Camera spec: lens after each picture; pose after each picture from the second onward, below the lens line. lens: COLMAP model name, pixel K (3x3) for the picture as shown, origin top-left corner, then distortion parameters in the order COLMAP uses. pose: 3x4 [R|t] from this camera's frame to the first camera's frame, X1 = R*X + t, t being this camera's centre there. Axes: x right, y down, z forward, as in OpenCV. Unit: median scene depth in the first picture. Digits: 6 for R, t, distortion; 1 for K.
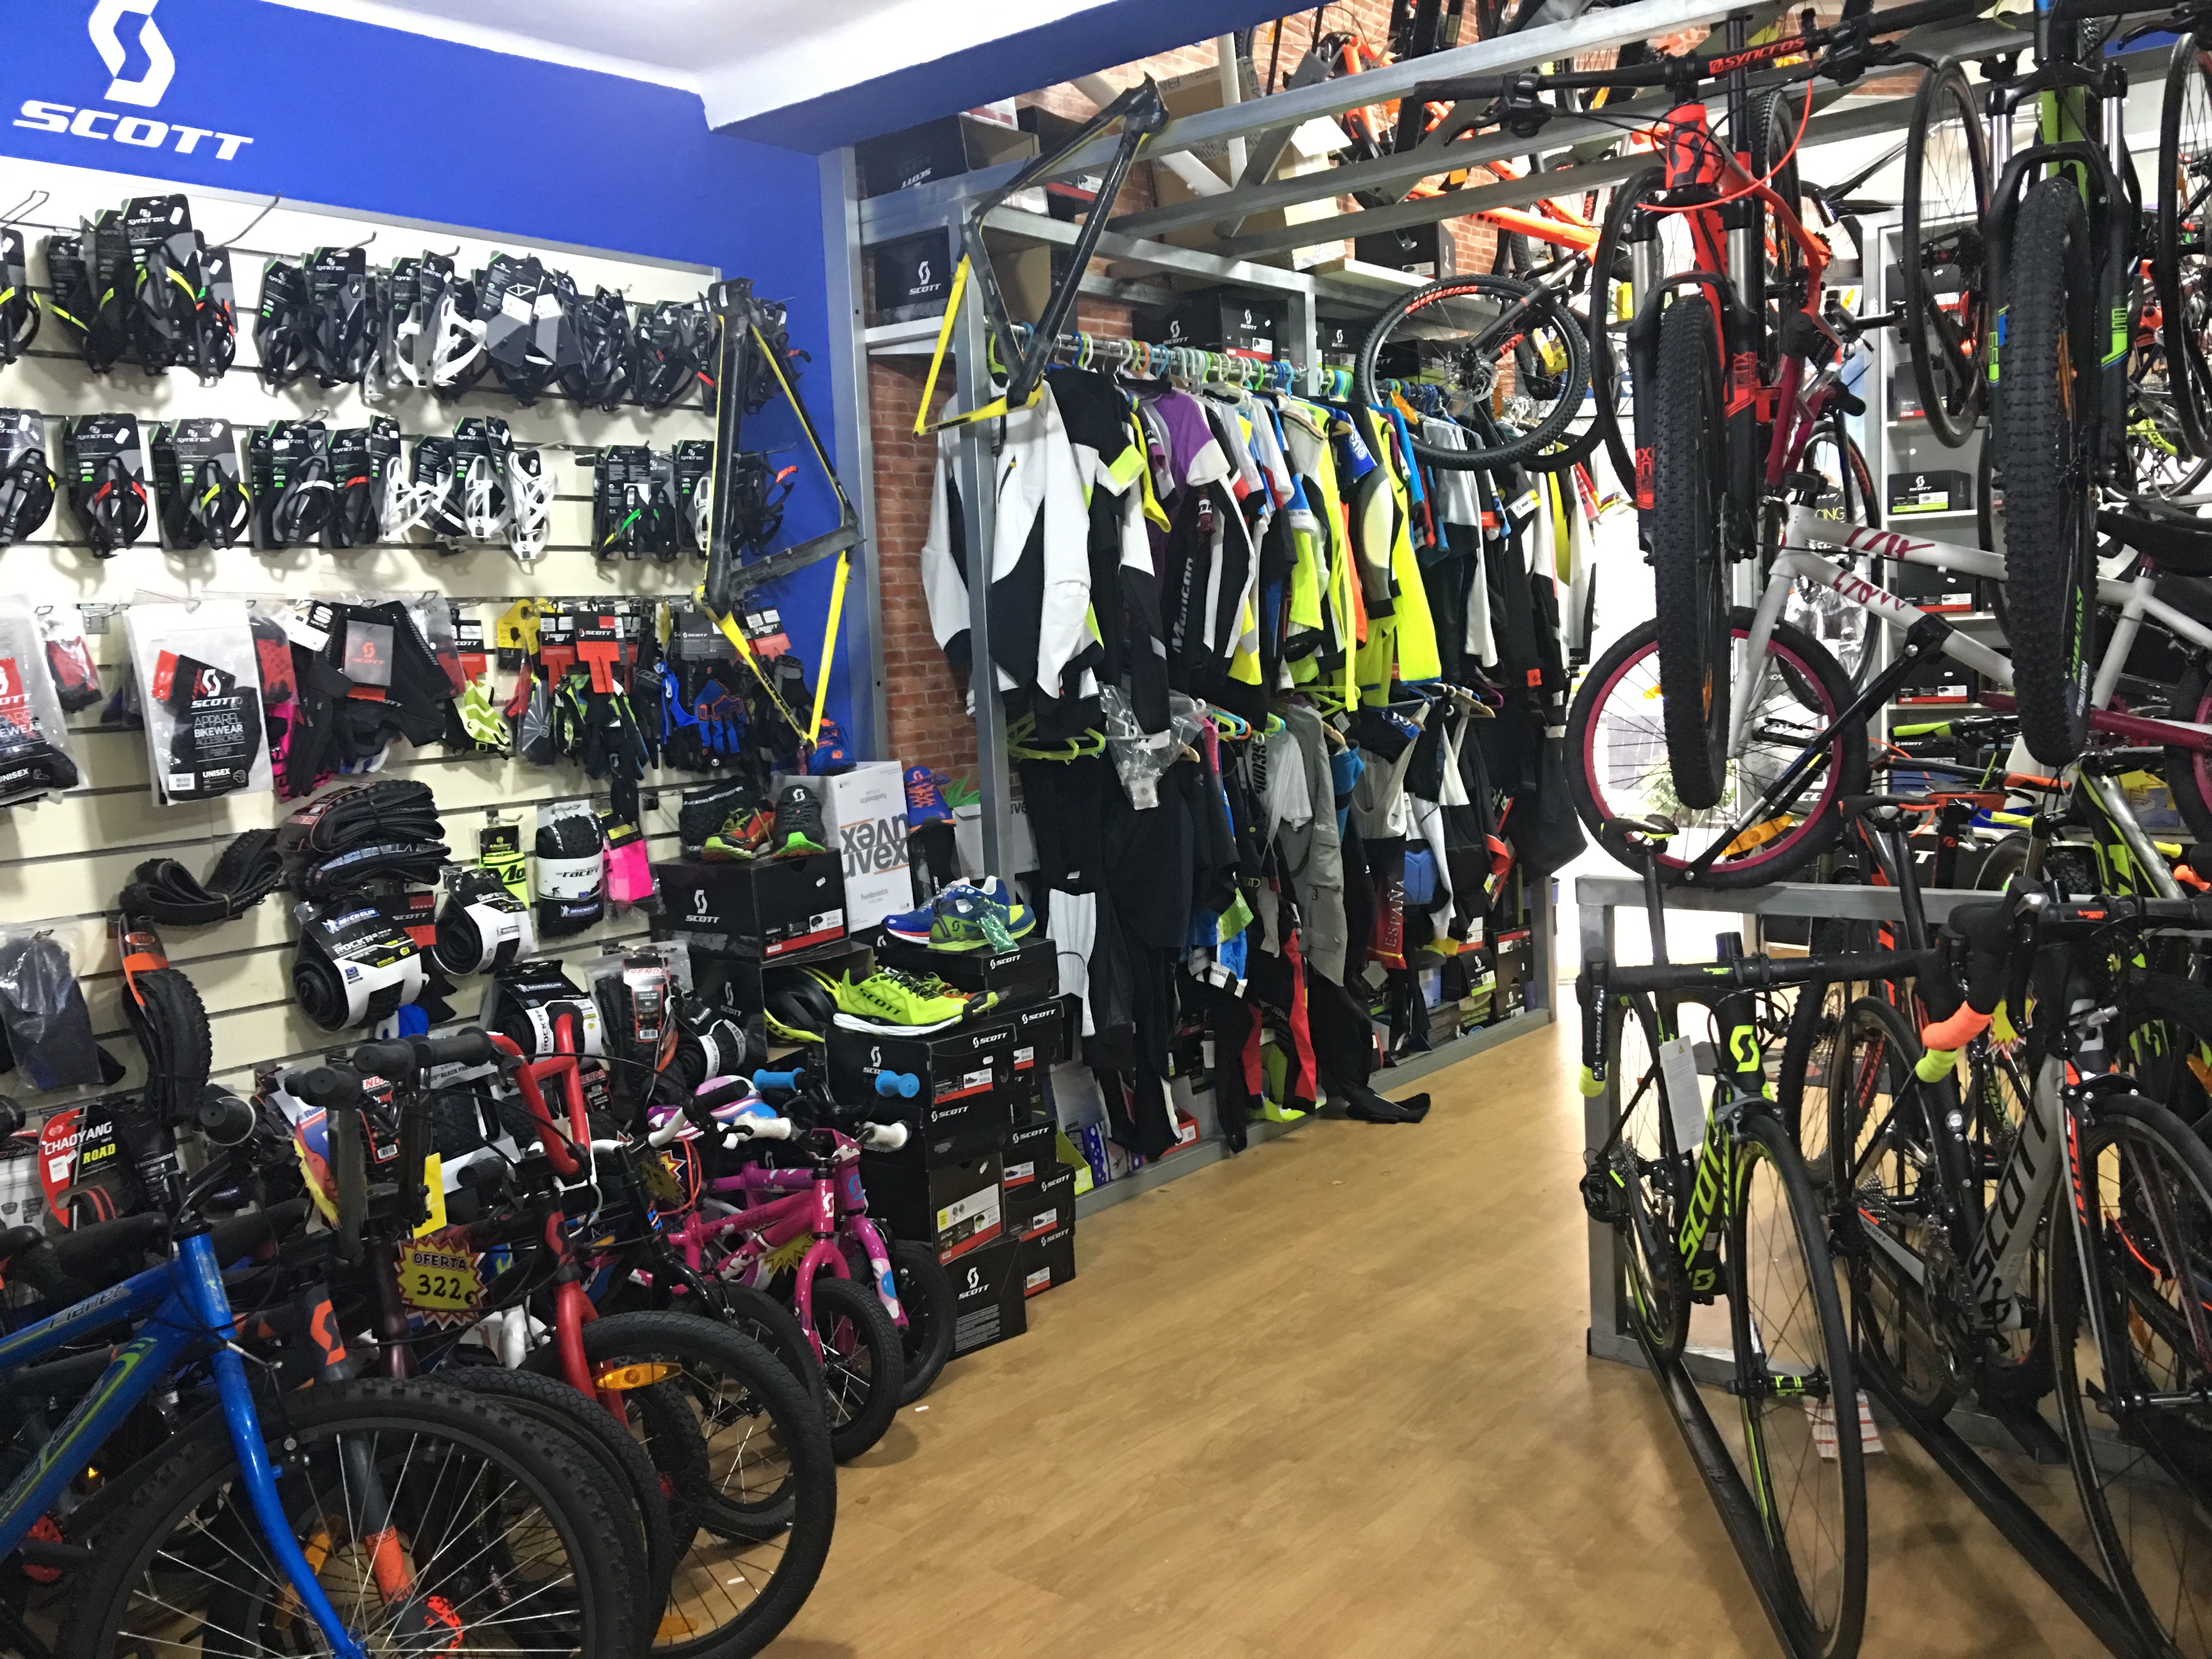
lens RADIAL K [[1866.9, 0, 1091.6], [0, 1866.9, 824.8], [0, 0, 1]] dist [0.058780, -0.096535]
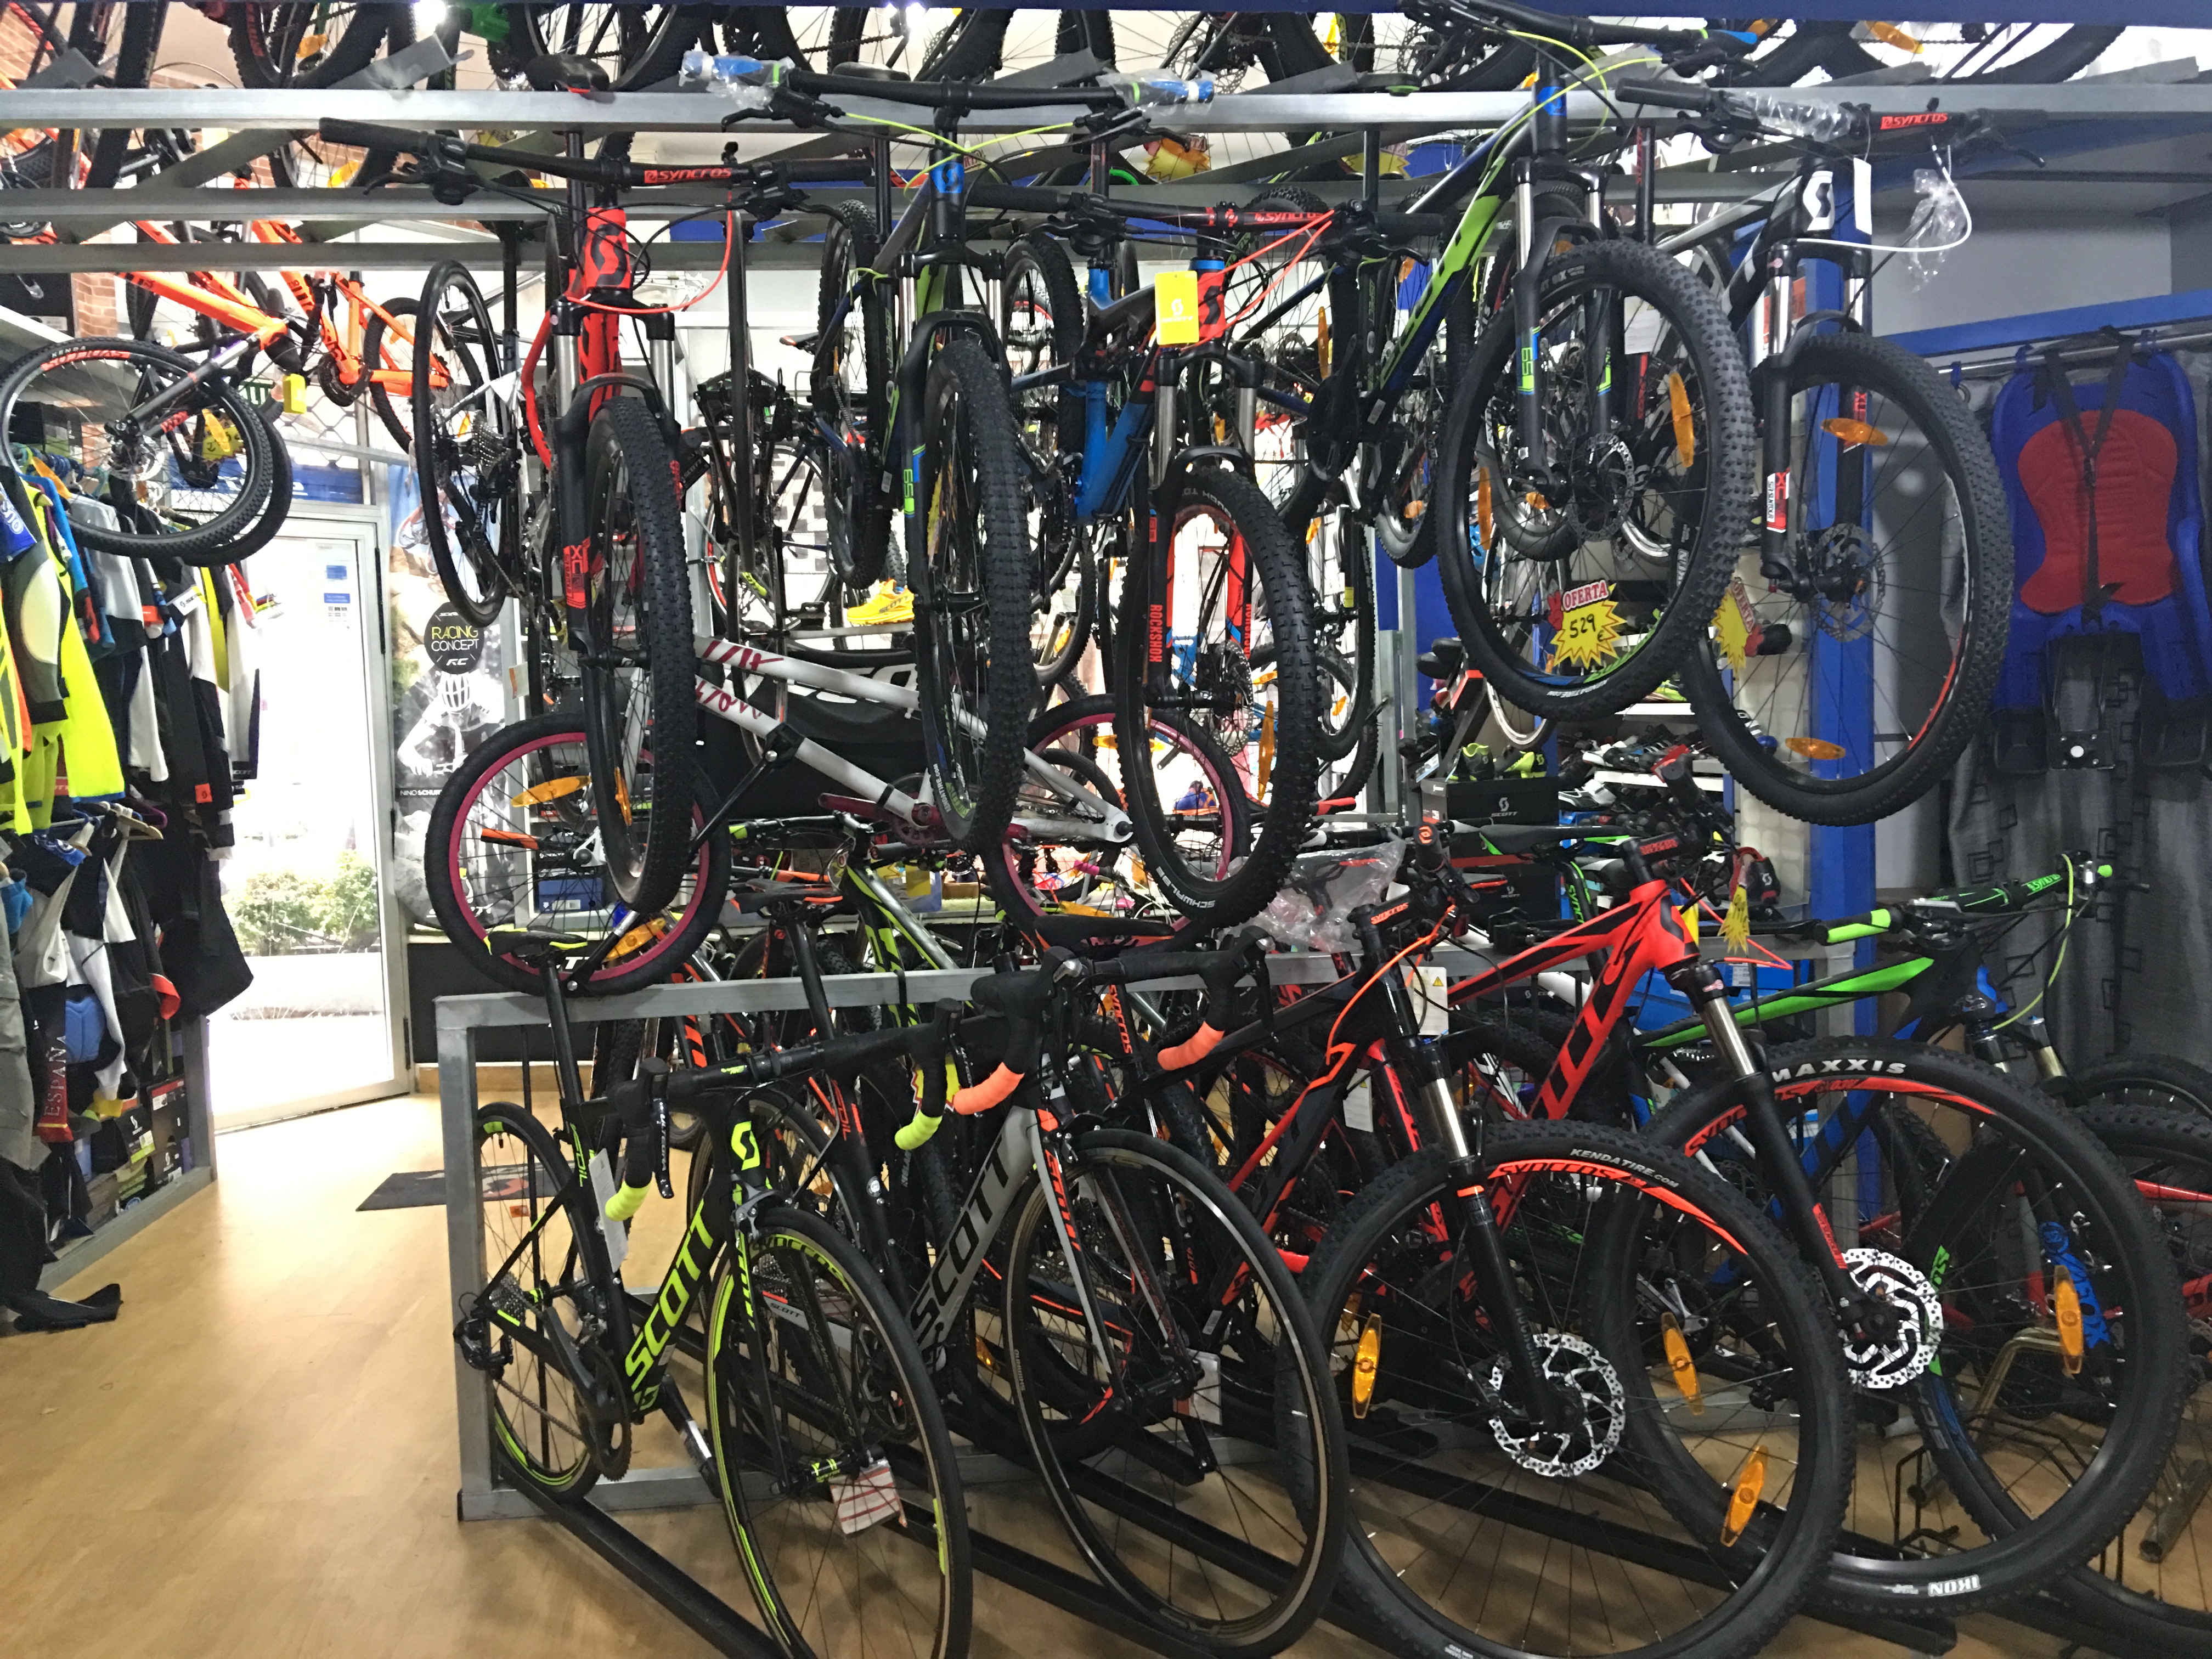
lens RADIAL K [[1866.9, 0, 1101.6], [0, 1866.9, 821.2], [0, 0, 1]] dist [0.058780, -0.096535]
pose [[0.698903, -0.021395, 0.714897, -0.112787], [0.069842, 0.996817, -0.038447, -0.001008], [-0.711799, 0.076800, 0.698172, 0.073075]]
